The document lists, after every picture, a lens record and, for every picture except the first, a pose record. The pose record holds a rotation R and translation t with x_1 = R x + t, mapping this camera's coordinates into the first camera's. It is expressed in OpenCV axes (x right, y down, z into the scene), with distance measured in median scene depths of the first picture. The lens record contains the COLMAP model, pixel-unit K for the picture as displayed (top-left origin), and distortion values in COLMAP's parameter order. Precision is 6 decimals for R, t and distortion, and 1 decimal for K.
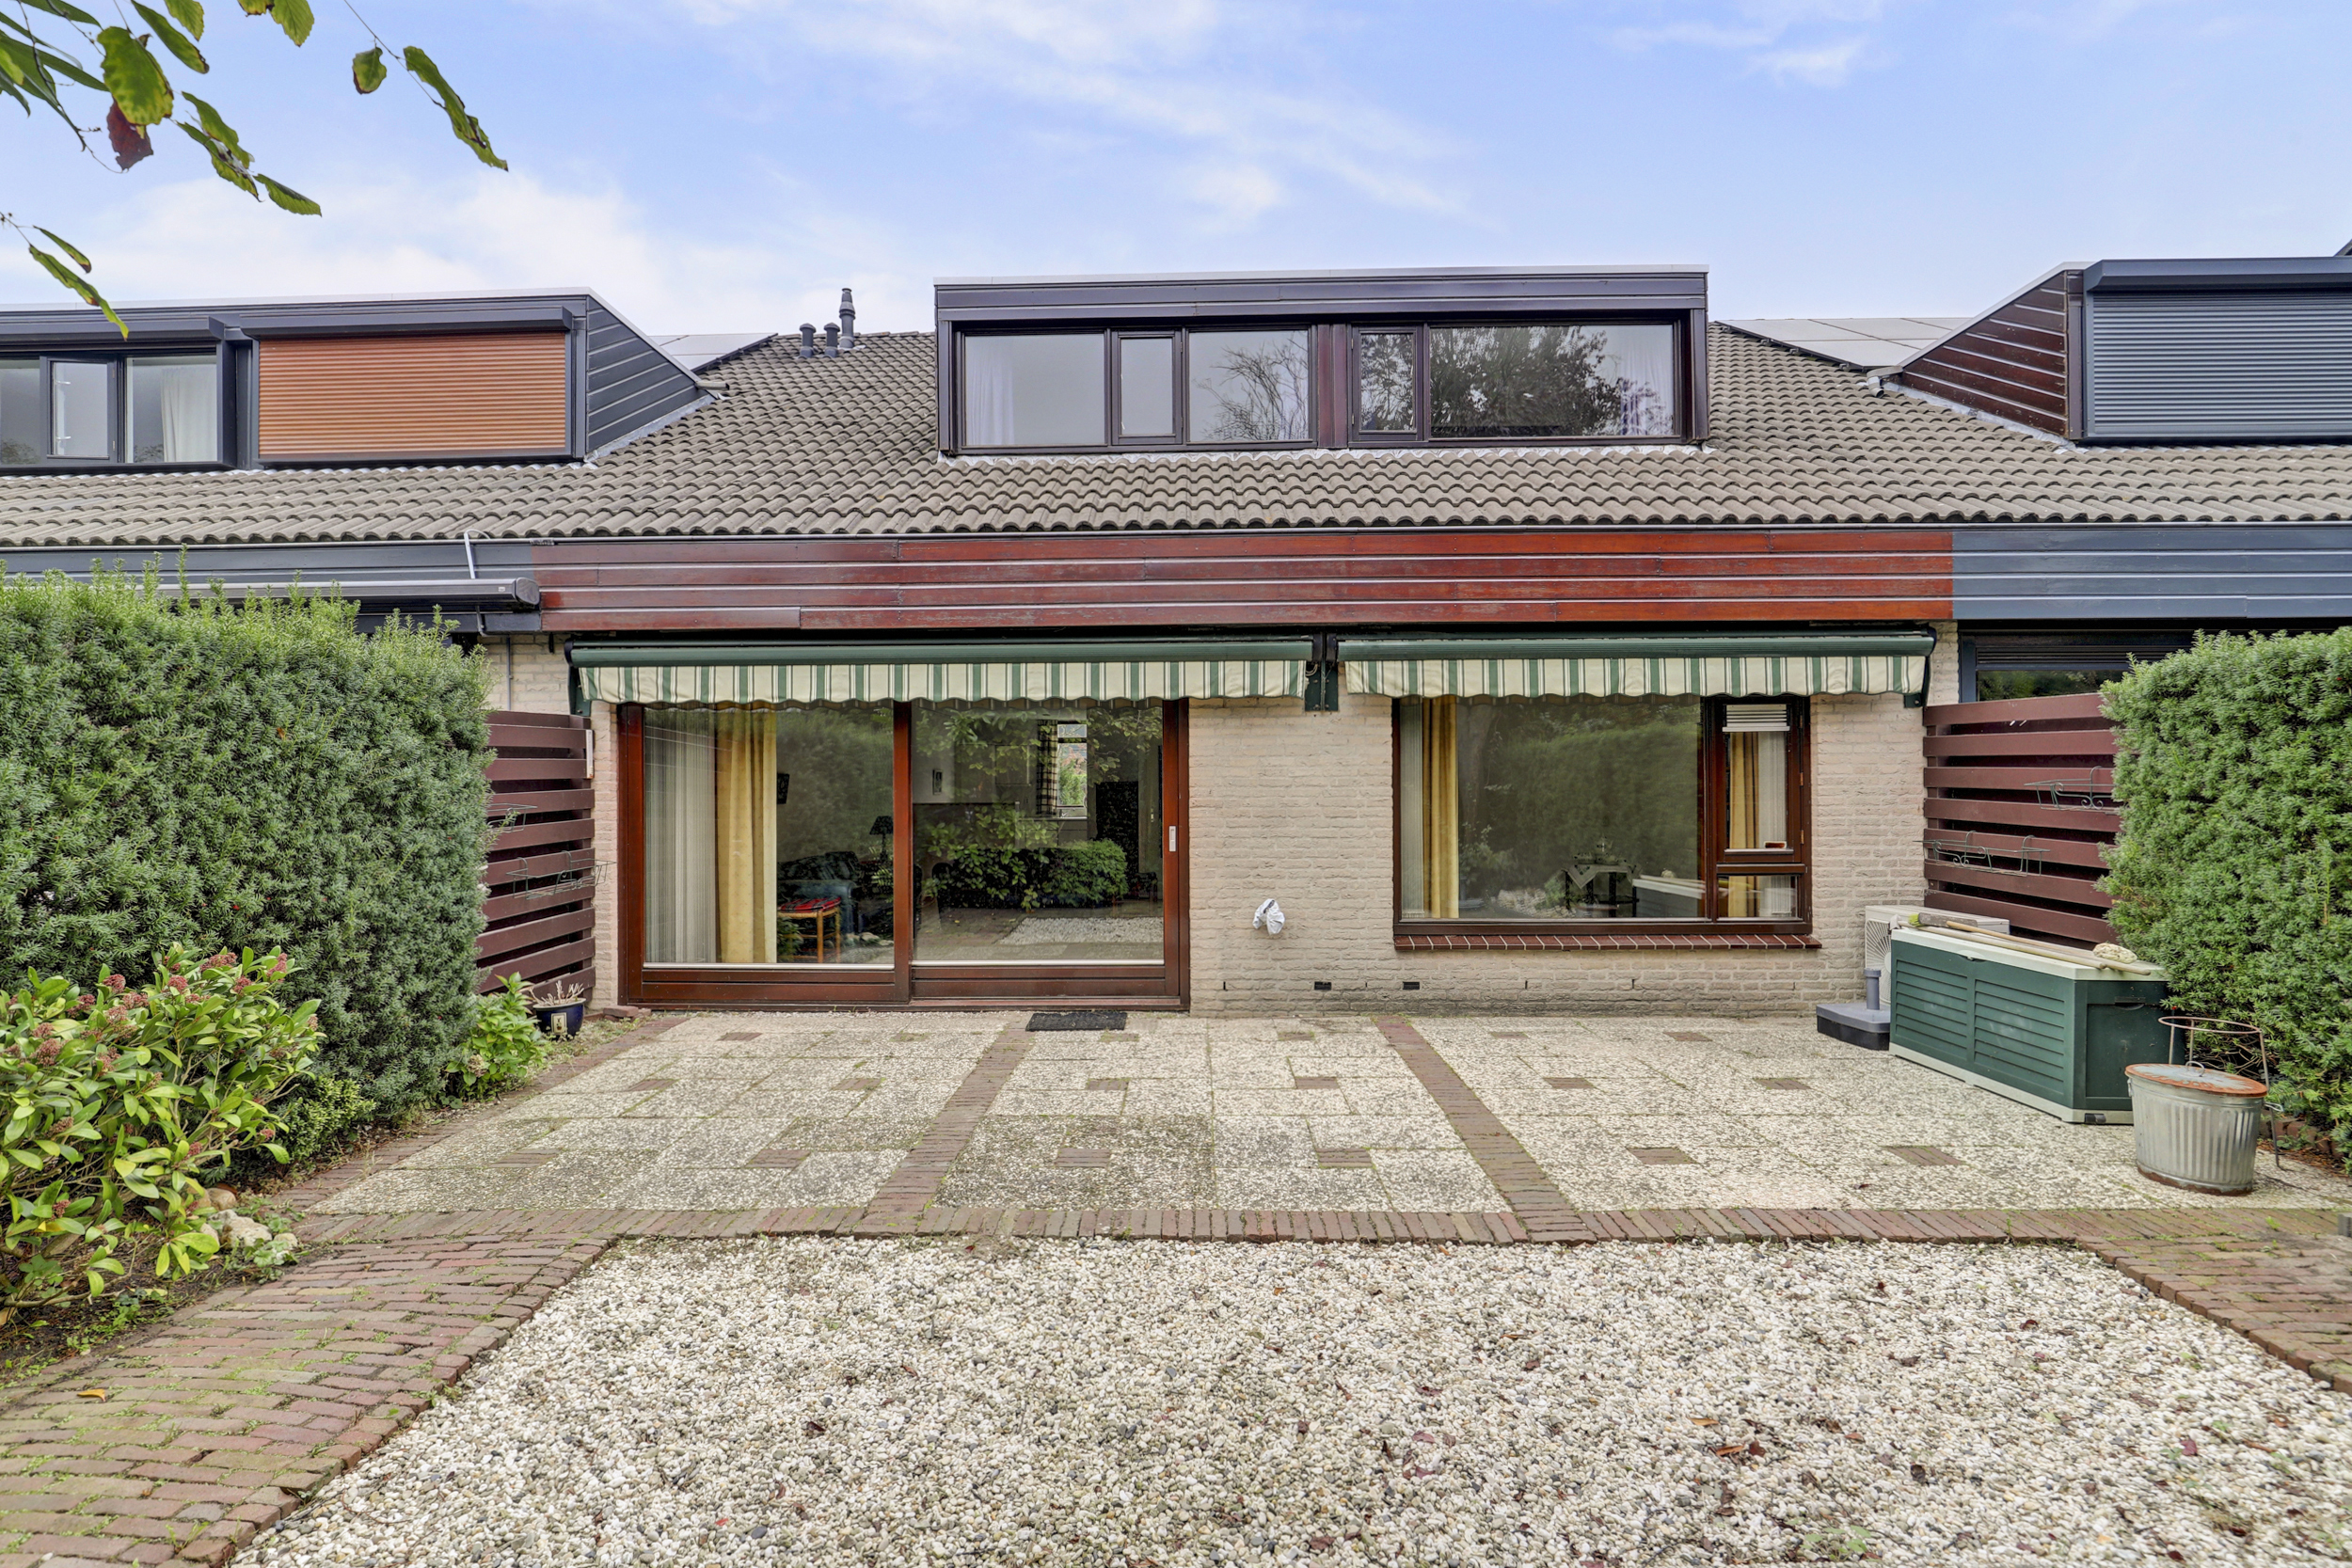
lens RADIAL K [[1109.1, 0, 1165.5], [0, 1109.1, 787.2], [0, 0, 1]] dist [-0.015911, 0.005902]
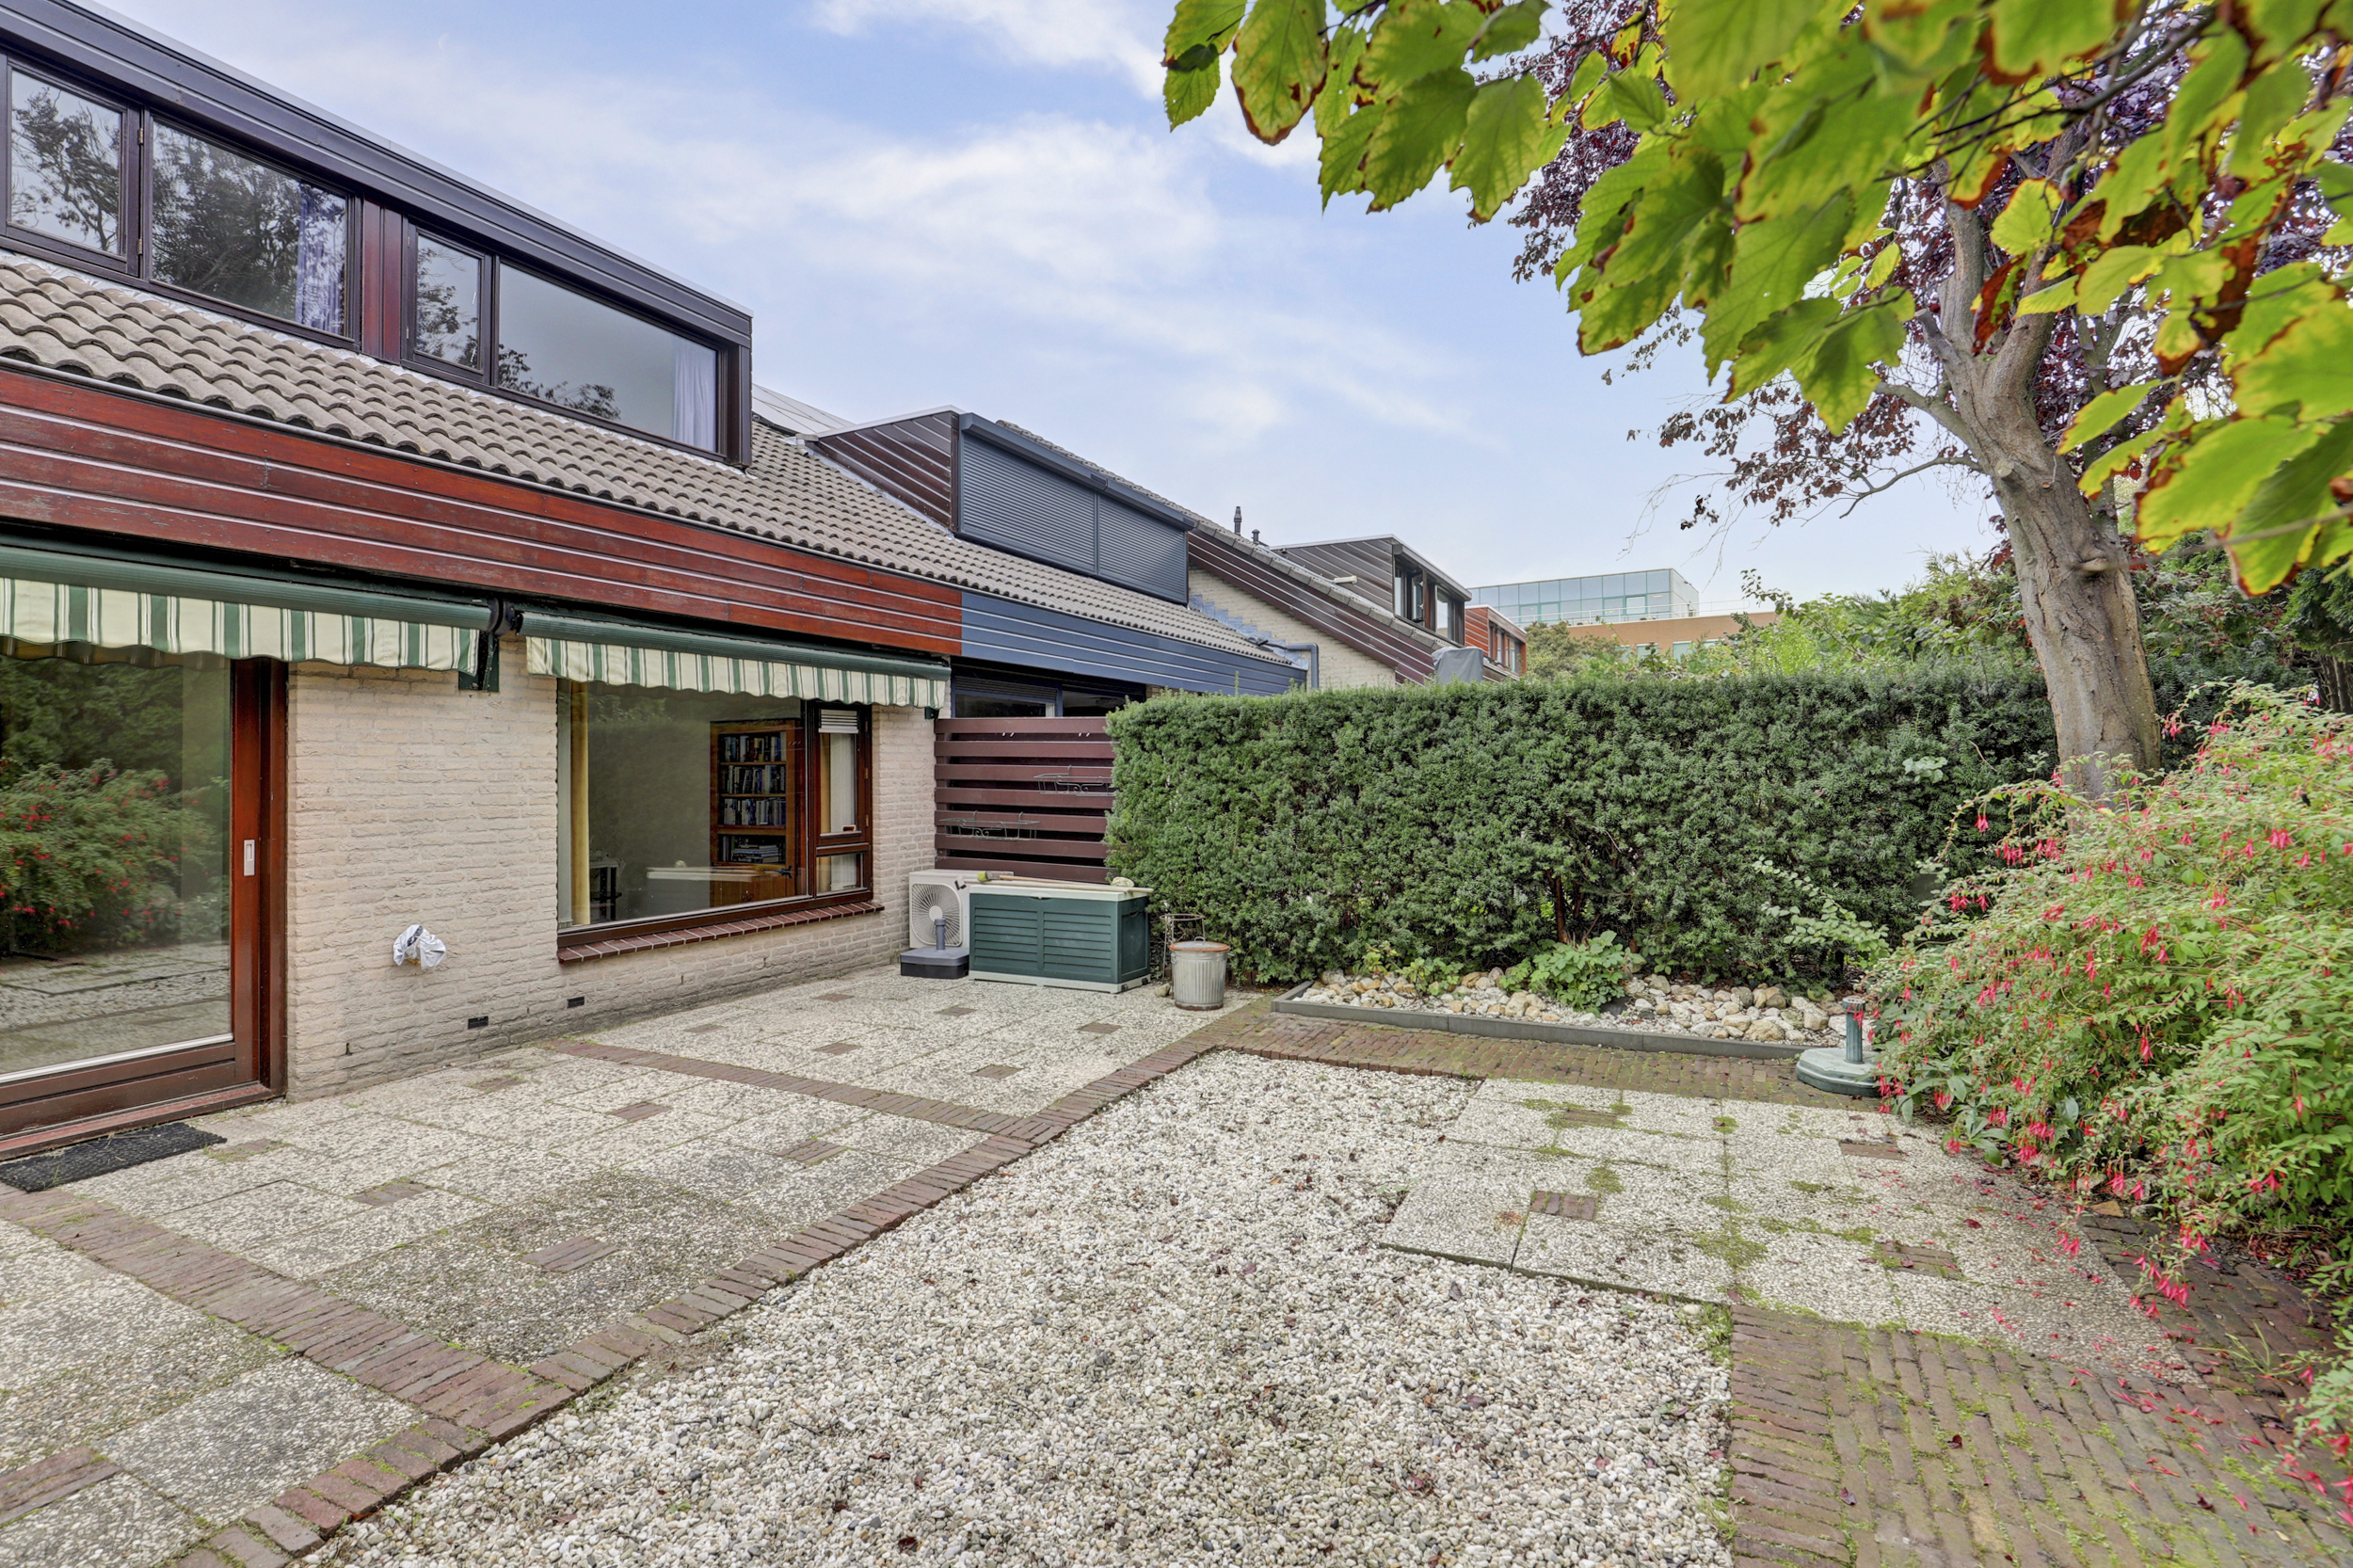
lens RADIAL K [[1112.6, 0, 1176.4], [0, 1112.6, 757.5], [0, 0, 1]] dist [-0.016098, 0.005209]
pose [[0.412271, 0.013442, 0.910962, -0.447023], [0.005252, 0.999839, -0.017130, -0.002136], [-0.911046, 0.011847, 0.412134, 0.201778]]
